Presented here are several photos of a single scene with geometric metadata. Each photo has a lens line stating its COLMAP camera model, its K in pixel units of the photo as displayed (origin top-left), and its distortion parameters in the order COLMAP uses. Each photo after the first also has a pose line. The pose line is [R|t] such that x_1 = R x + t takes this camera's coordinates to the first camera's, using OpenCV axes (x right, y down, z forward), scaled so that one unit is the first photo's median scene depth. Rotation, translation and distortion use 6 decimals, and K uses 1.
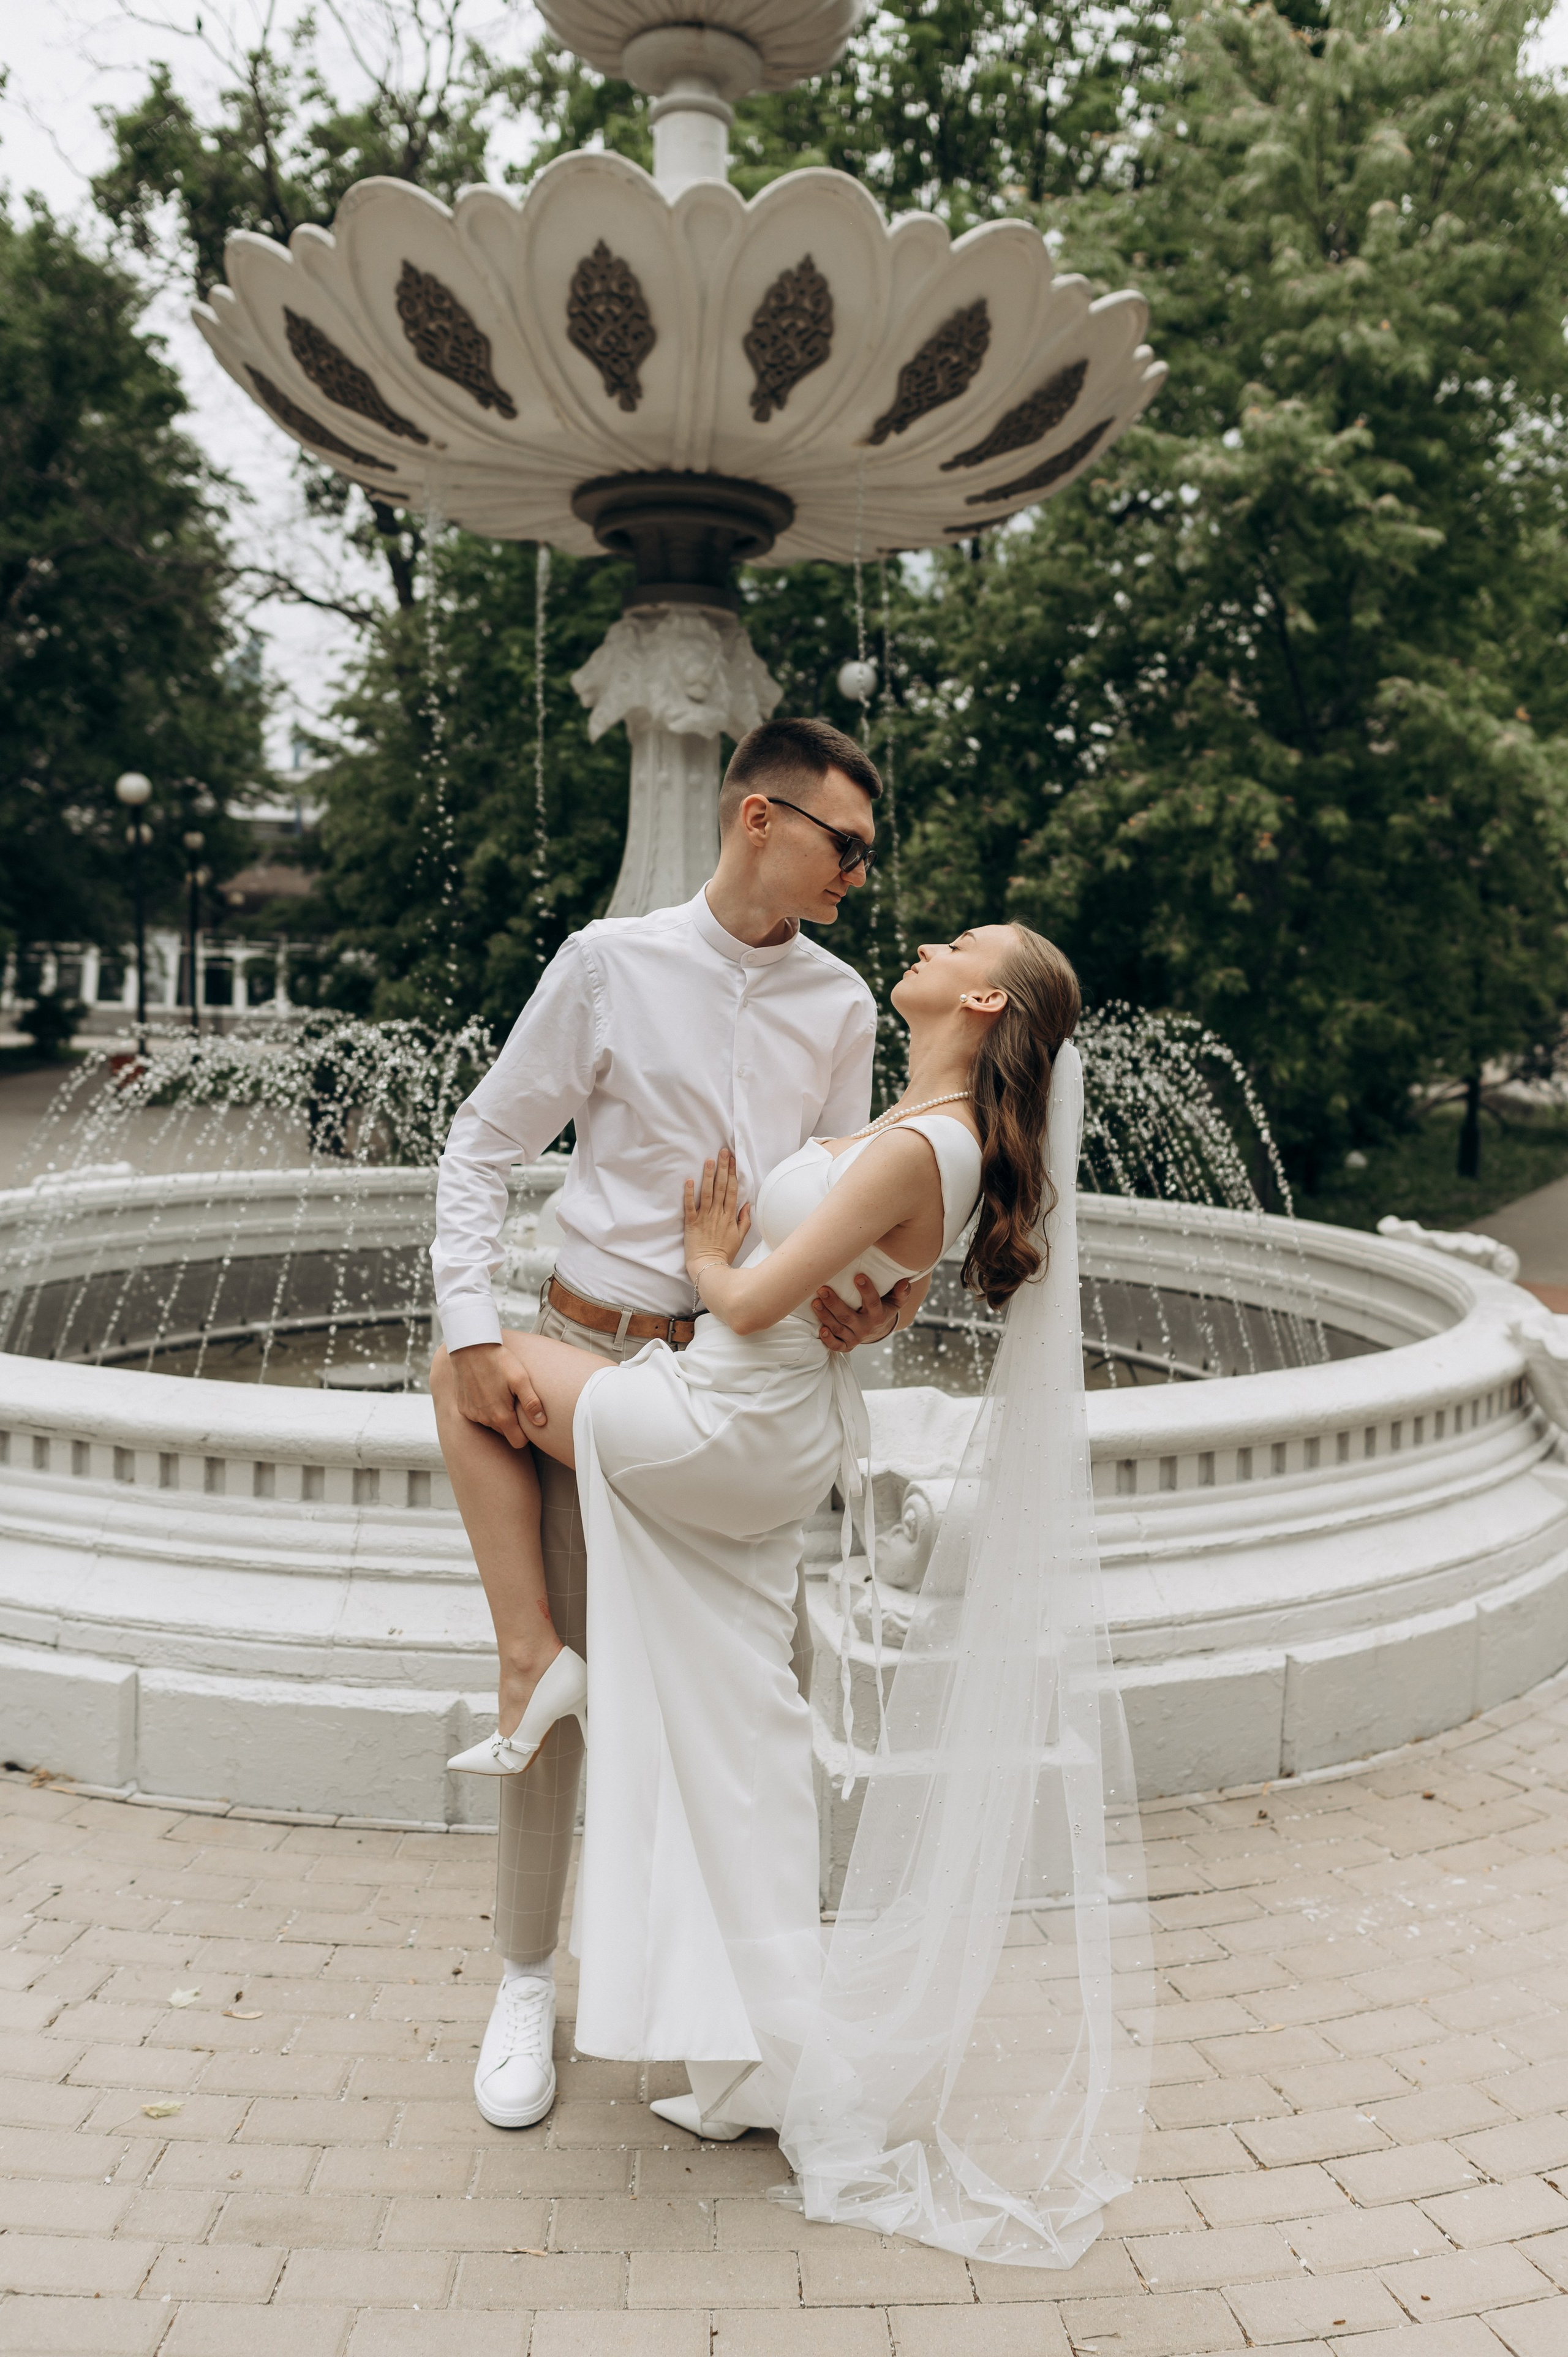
lens RADIAL K [[1884.5, 0, 800.7], [0, 1884.5, 1158.3], [0, 0, 1]] dist [0.078790, -0.121011]
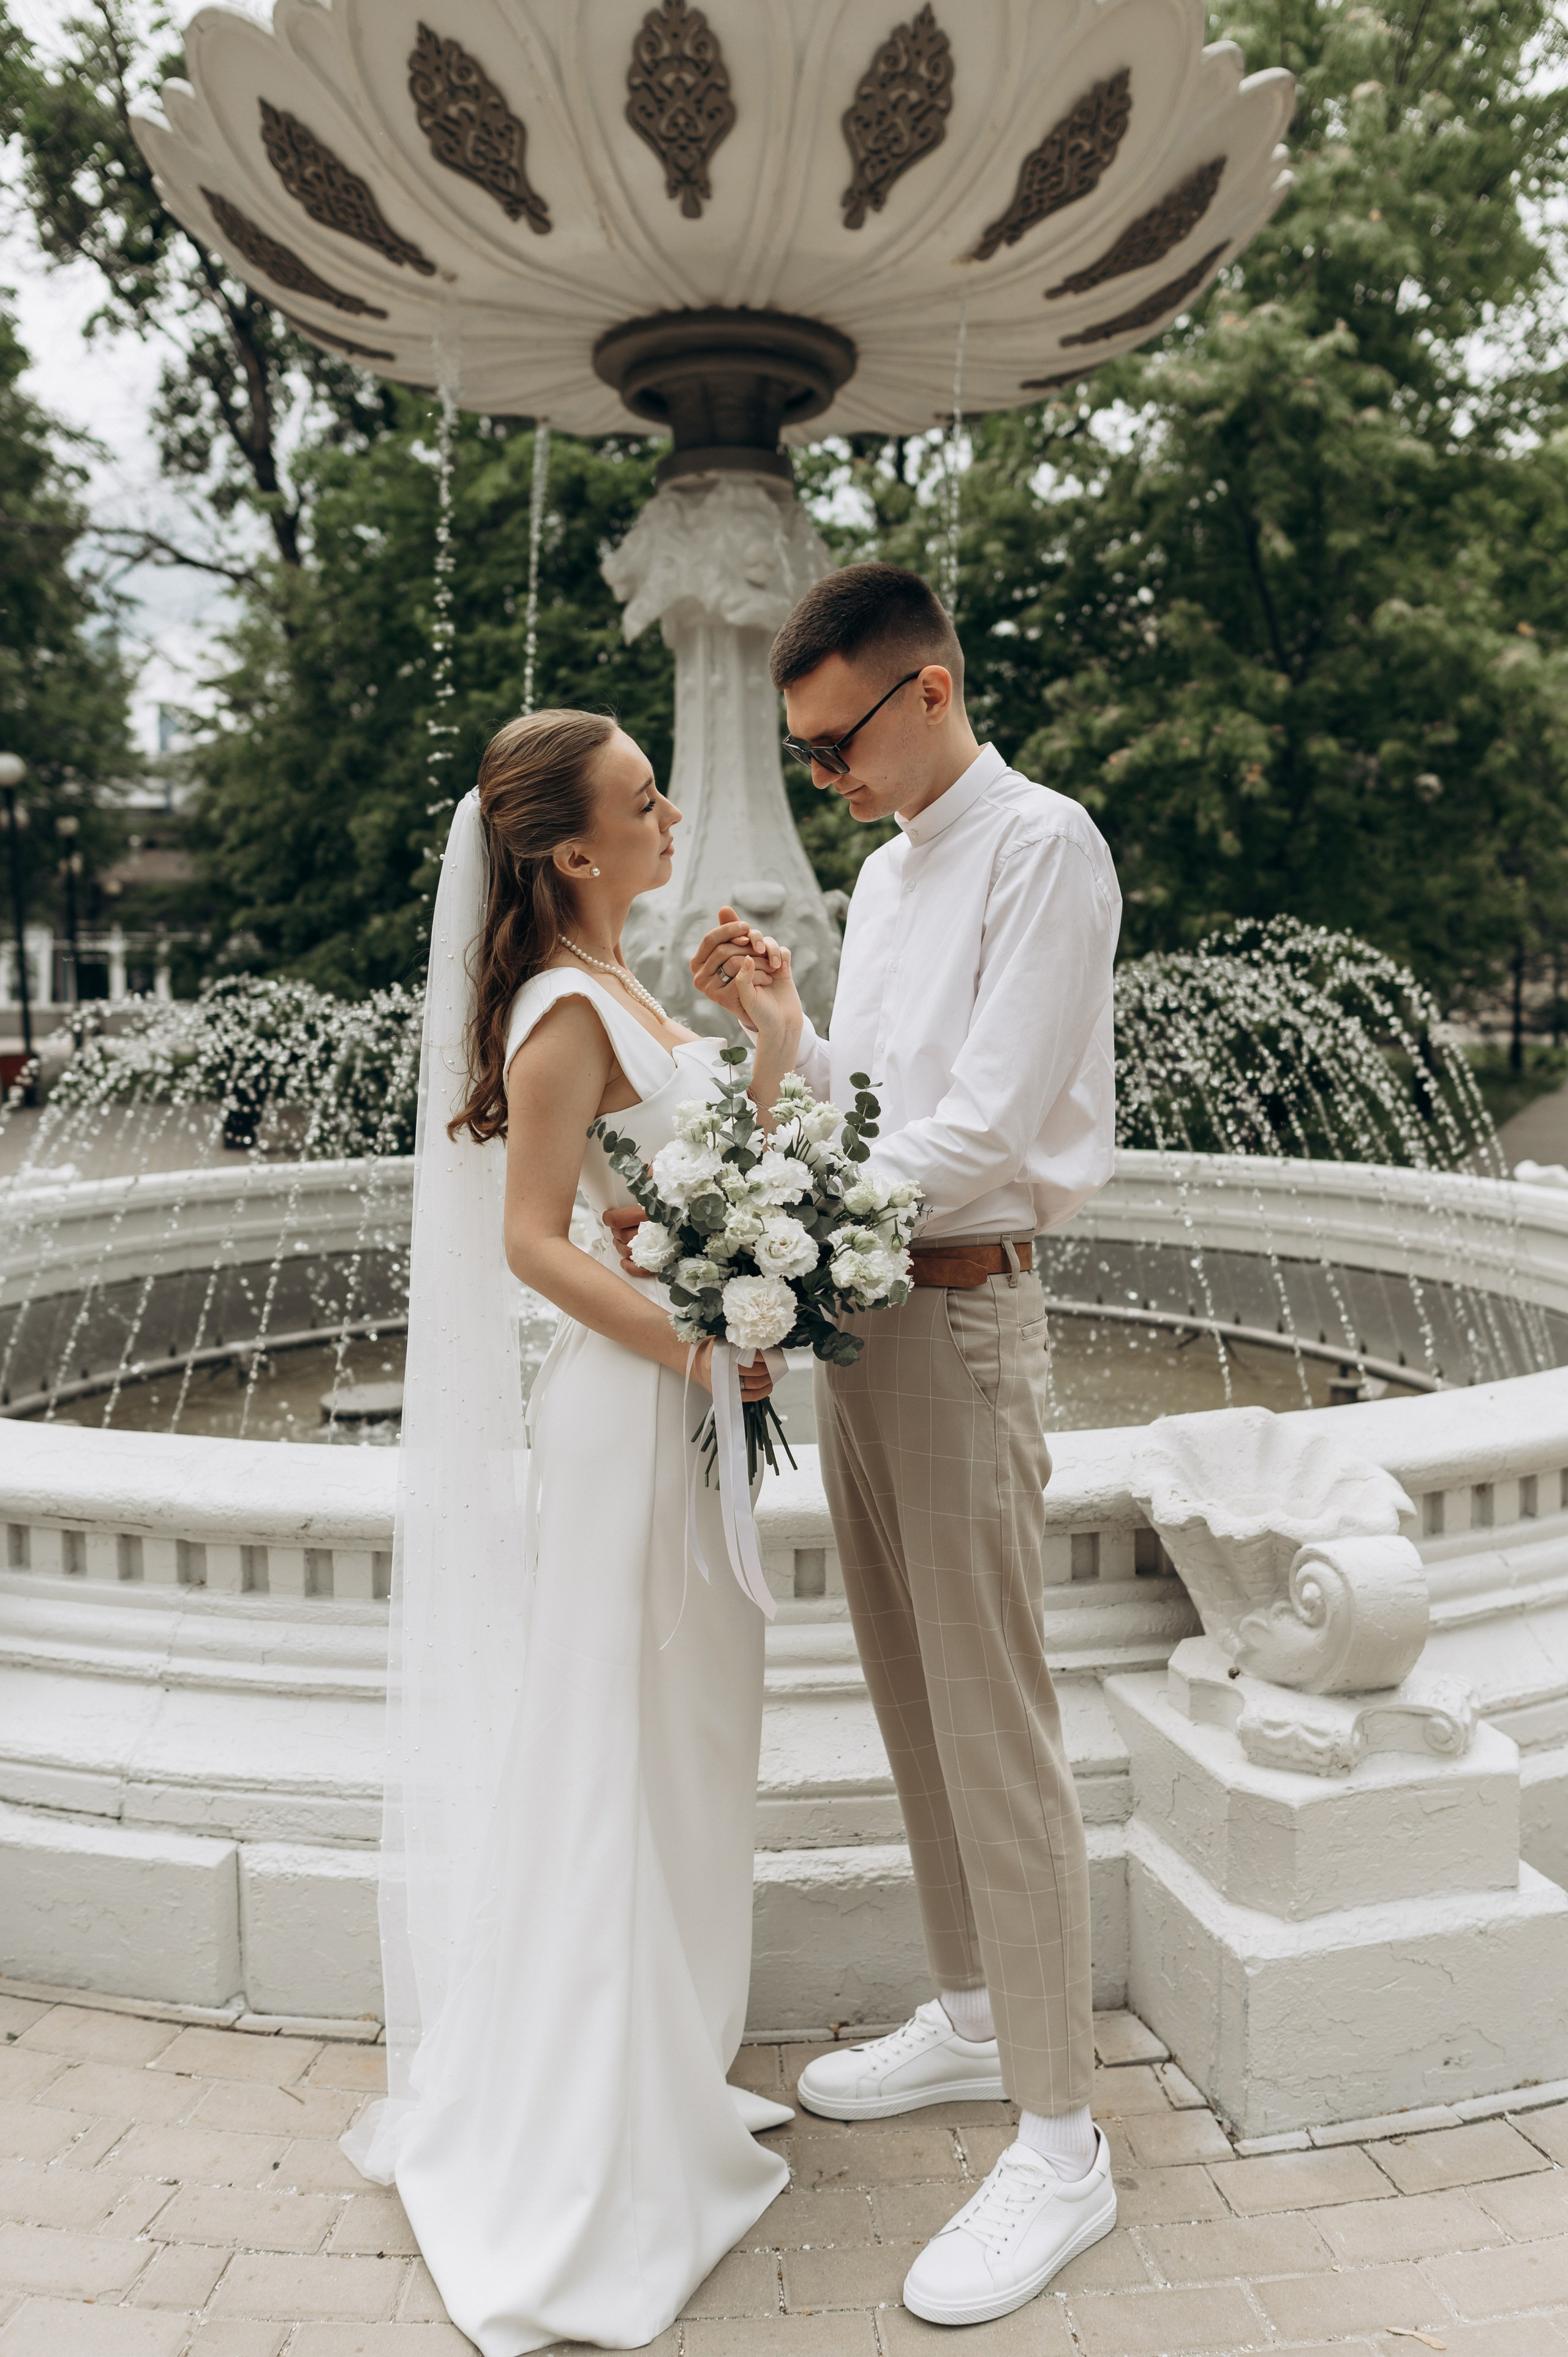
lens RADIAL K [[1884.5, 0, 792.1], [0, 1884.5, 1163.1], [0, 0, 1]] dist [0.078790, -0.121011]
pose [[0.997360, -0.044380, 0.057480, -0.099818], [0.043512, 0.998920, 0.016272, 0.001073], [-0.058140, -0.013728, 0.998214, 0.154447]]
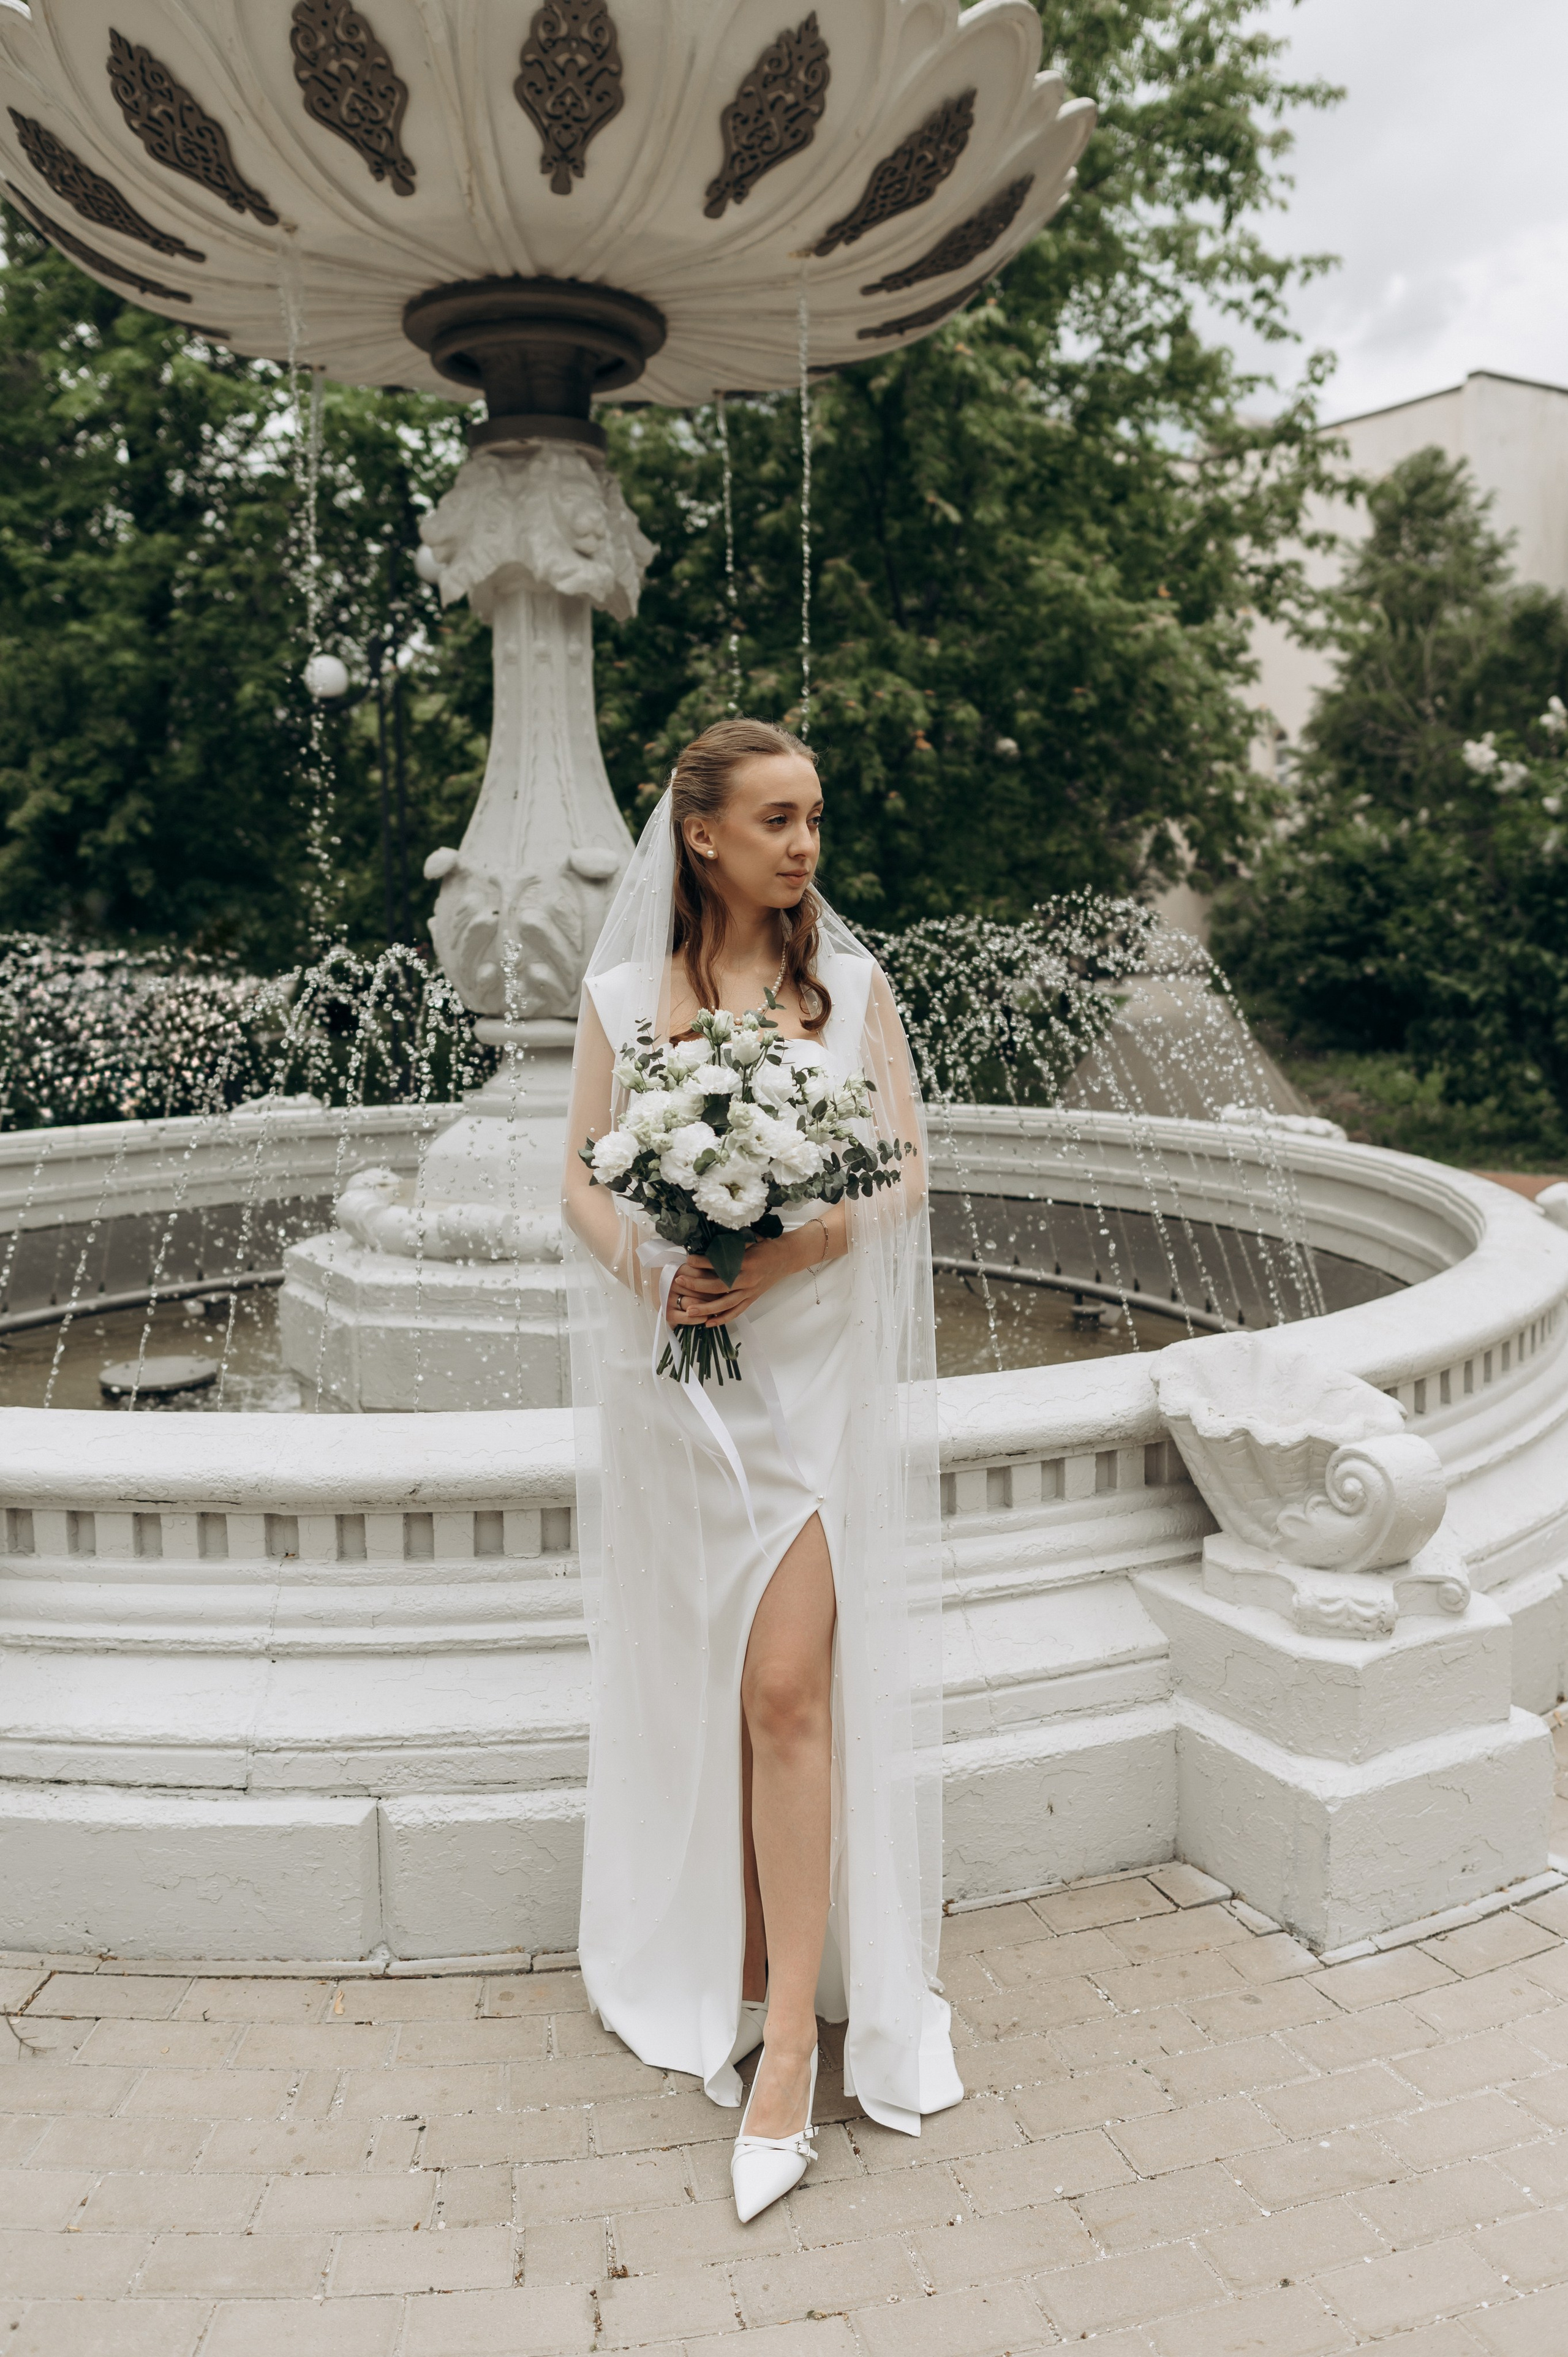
lens RADIAL K [[1884.5, 0, 776.8], [0, 1884.5, 1165.3], [0, 0, 1]] dist [0.078790, -0.121011]
pose [[0.955623, -0.075012, 0.284882, -0.238155], [0.060875, 0.996449, 0.058170, -0.011999], [-0.288233, -0.038247, 0.956796, 0.143069]]
